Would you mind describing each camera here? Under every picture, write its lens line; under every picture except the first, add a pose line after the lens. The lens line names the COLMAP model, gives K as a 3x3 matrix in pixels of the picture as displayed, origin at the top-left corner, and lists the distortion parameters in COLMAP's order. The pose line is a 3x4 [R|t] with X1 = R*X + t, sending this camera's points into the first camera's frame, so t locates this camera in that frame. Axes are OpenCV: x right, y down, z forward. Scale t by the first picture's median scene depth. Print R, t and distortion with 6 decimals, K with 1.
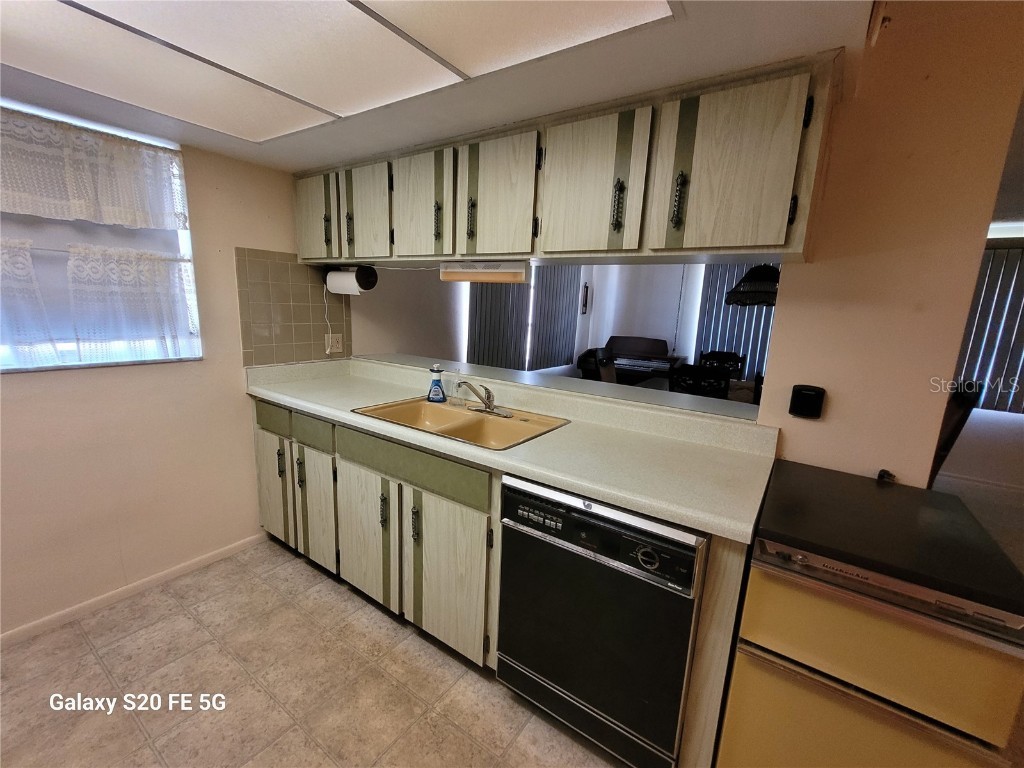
lens RADIAL K [[431.7, 0, 509.2], [0, 431.7, 390.4], [0, 0, 1]] dist [0.001630, -0.000986]
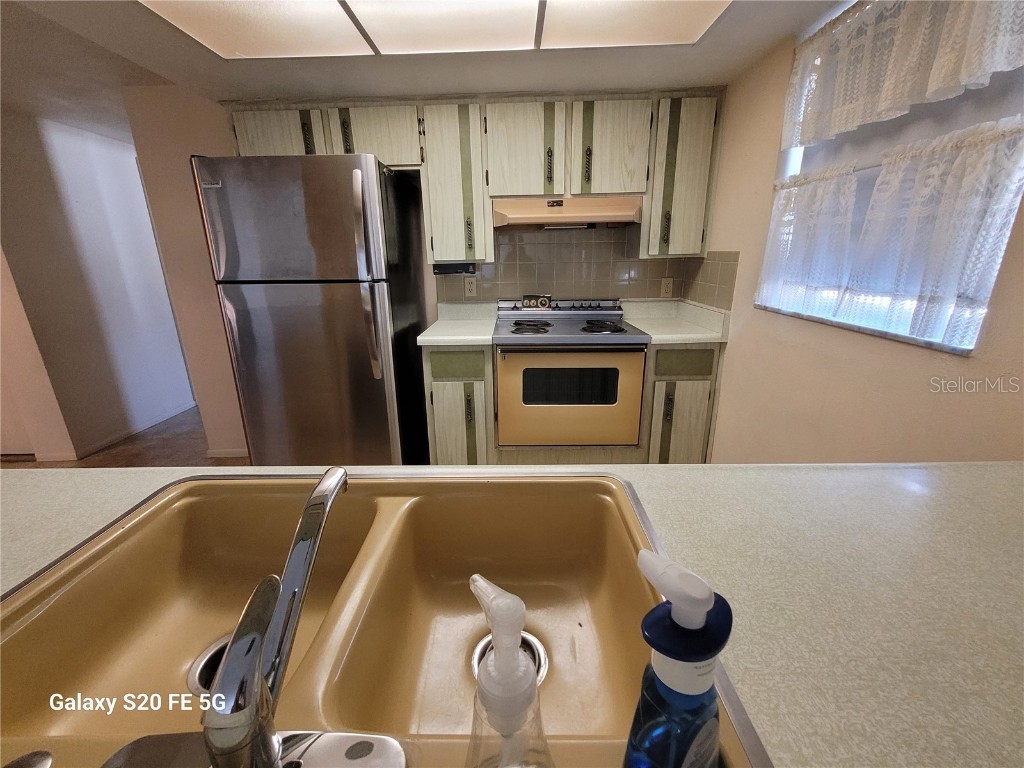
lens RADIAL K [[431.7, 0, 510.1], [0, 431.7, 391.7], [0, 0, 1]] dist [0.001630, -0.000986]
pose [[-0.823869, 0.147252, -0.547318, -0.055395], [-0.126157, 0.893793, 0.430371, -0.183077], [0.552562, 0.423617, -0.717791, 1.135056]]
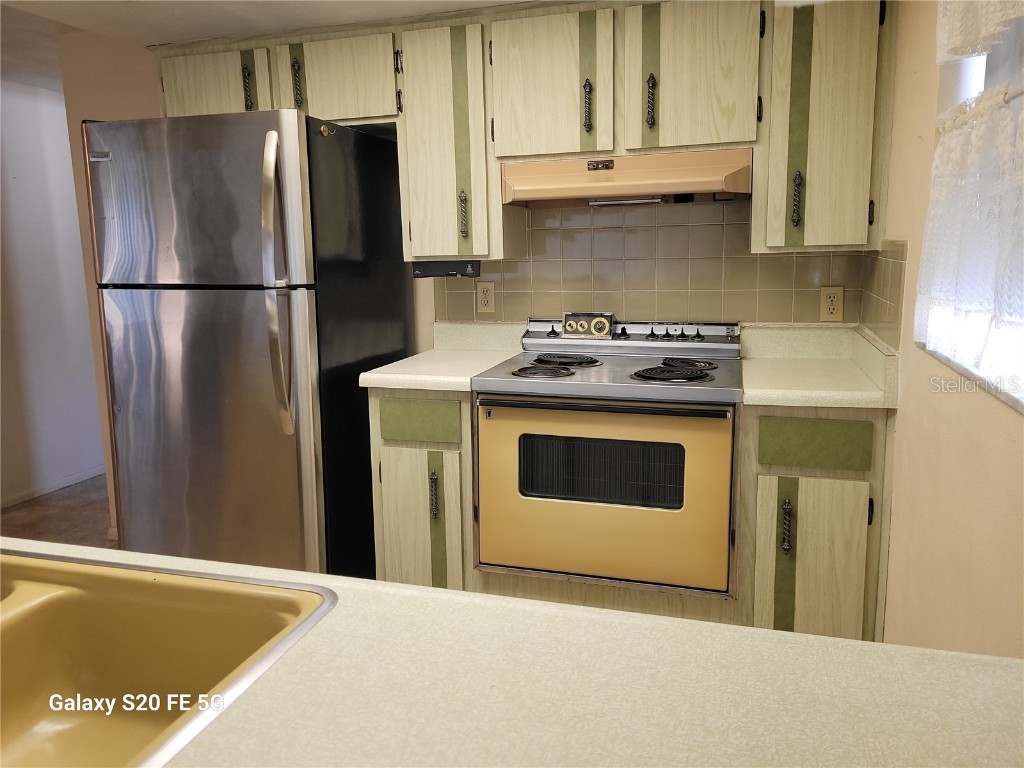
lens RADIAL K [[774.2, 0, 506.1], [0, 774.2, 373.6], [0, 0, 1]] dist [0.030921, -0.011889]
pose [[-0.949924, 0.032173, -0.310820, -0.303576], [-0.077383, 0.939483, 0.333741, -0.238812], [0.302747, 0.341080, -0.889948, 1.333962]]
